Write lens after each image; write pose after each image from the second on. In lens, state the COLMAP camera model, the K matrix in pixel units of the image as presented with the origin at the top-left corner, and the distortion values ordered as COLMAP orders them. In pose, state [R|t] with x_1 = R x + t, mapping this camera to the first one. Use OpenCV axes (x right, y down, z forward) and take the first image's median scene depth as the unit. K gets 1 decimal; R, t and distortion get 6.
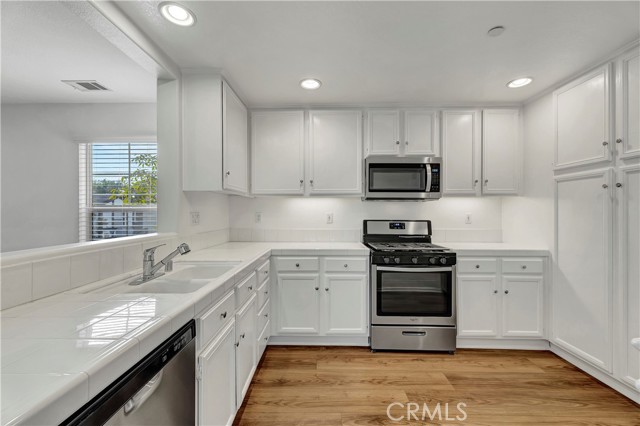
lens RADIAL K [[267.5, 0, 321.4], [0, 267.5, 212.2], [0, 0, 1]] dist [0.003834, 0.000028]
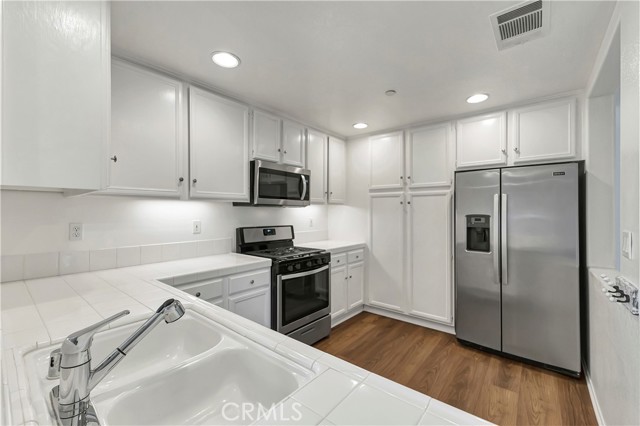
lens RADIAL K [[267.5, 0, 321.4], [0, 267.5, 212.2], [0, 0, 1]] dist [0.003834, 0.000028]
pose [[0.623965, -0.001480, 0.781451, -0.451190], [-0.004094, 0.999978, 0.005163, -0.035299], [-0.781442, -0.006421, 0.623945, 0.271062]]
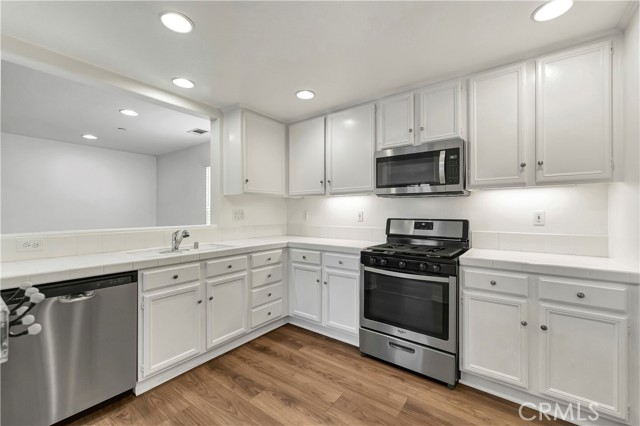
lens RADIAL K [[267.5, 0, 321.4], [0, 267.5, 212.2], [0, 0, 1]] dist [0.003834, 0.000028]
pose [[0.810957, -0.001141, -0.585105, 0.623683], [0.000169, 0.999999, -0.001716, 0.010727], [0.585106, 0.001293, 0.810956, 0.131185]]
